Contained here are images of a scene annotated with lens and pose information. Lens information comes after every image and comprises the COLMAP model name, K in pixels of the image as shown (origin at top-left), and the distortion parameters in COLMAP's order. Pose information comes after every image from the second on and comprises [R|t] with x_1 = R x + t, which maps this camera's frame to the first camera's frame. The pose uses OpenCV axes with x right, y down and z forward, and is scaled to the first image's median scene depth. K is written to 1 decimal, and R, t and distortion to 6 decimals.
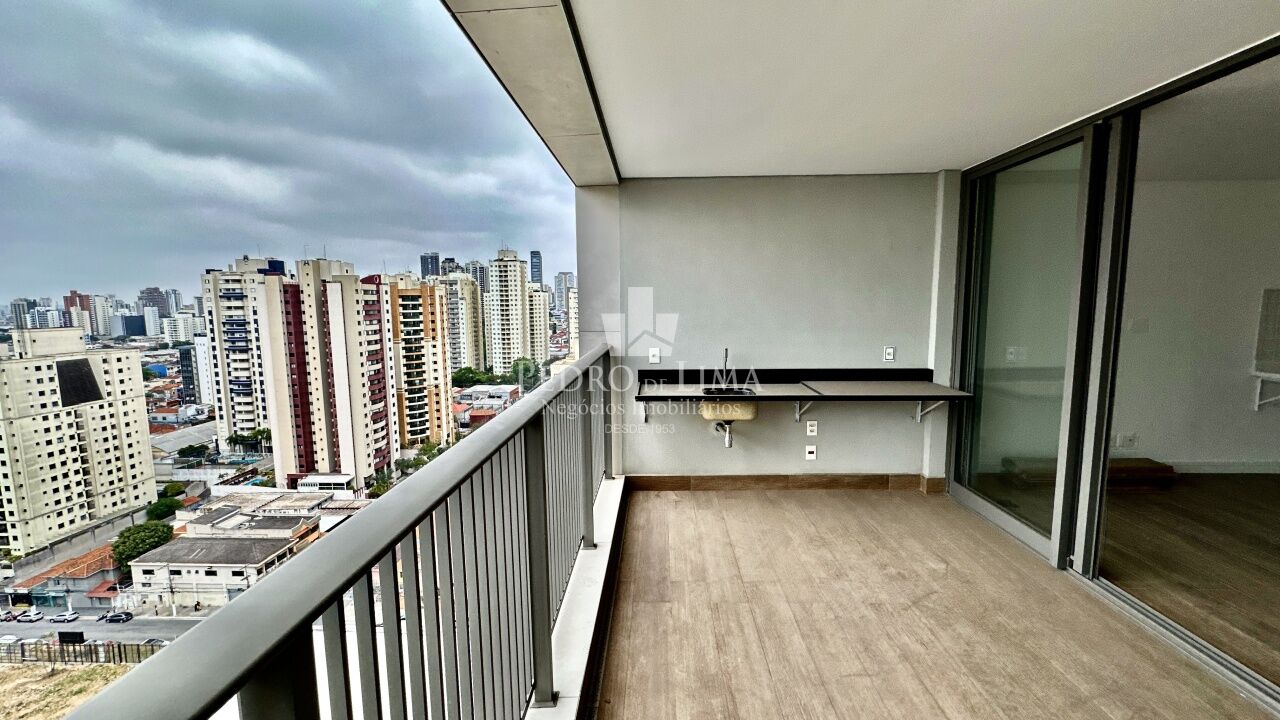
lens RADIAL K [[509.2, 0, 640.8], [0, 509.2, 359.1], [0, 0, 1]] dist [-0.004115, 0.001139]
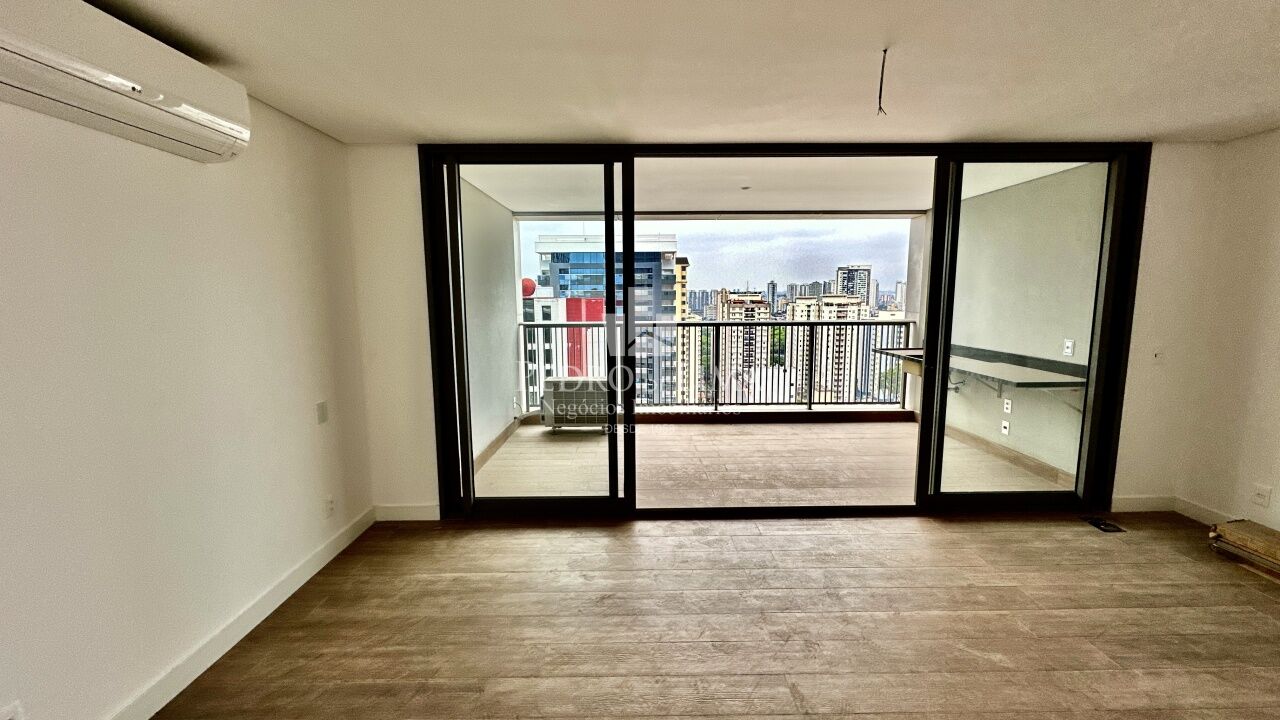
lens RADIAL K [[509.2, 0, 641.7], [0, 509.2, 360.9], [0, 0, 1]] dist [-0.004115, 0.001139]
pose [[0.047153, 0.139466, -0.989104, 1.676891], [-0.104598, 0.985451, 0.133964, -0.035031], [0.993396, 0.097142, 0.061055, 0.137022]]
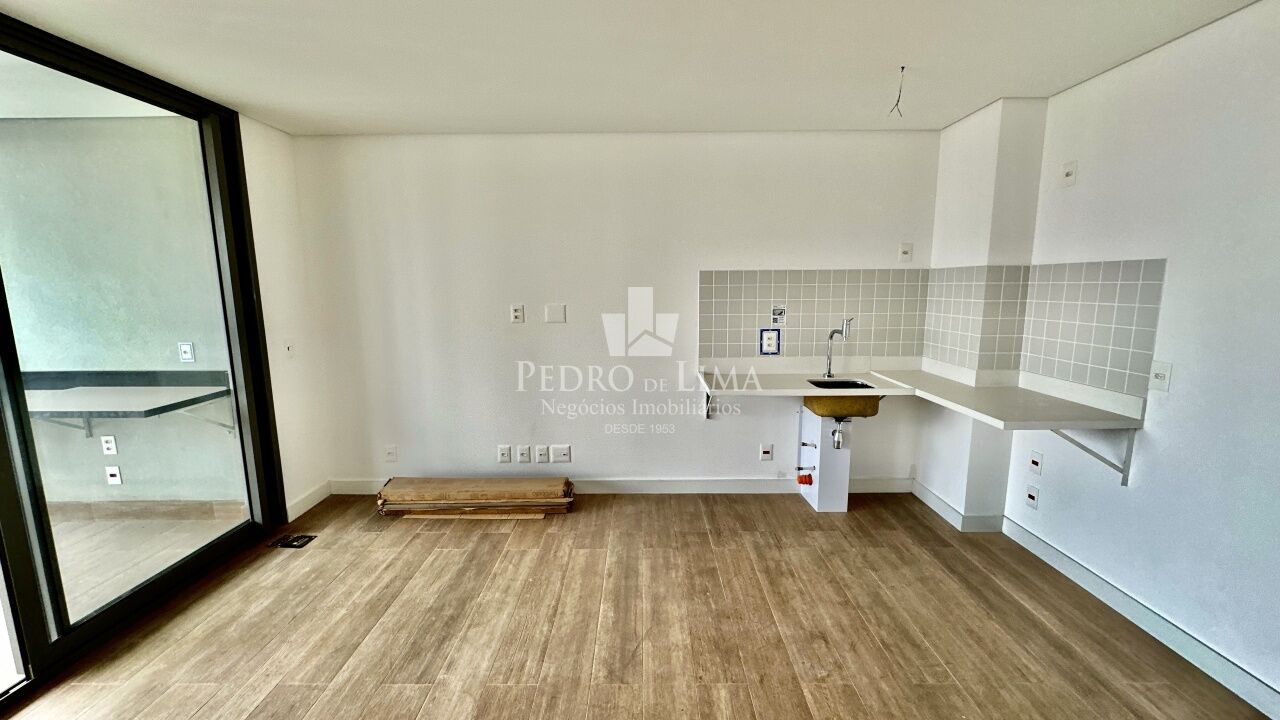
lens RADIAL K [[509.2, 0, 641.0], [0, 509.2, 360.3], [0, 0, 1]] dist [-0.004115, 0.001139]
pose [[0.999534, -0.001196, 0.030494, 1.368602], [0.000006, 0.999240, 0.038985, -0.032800], [-0.030518, -0.038967, 0.998774, 0.225699]]
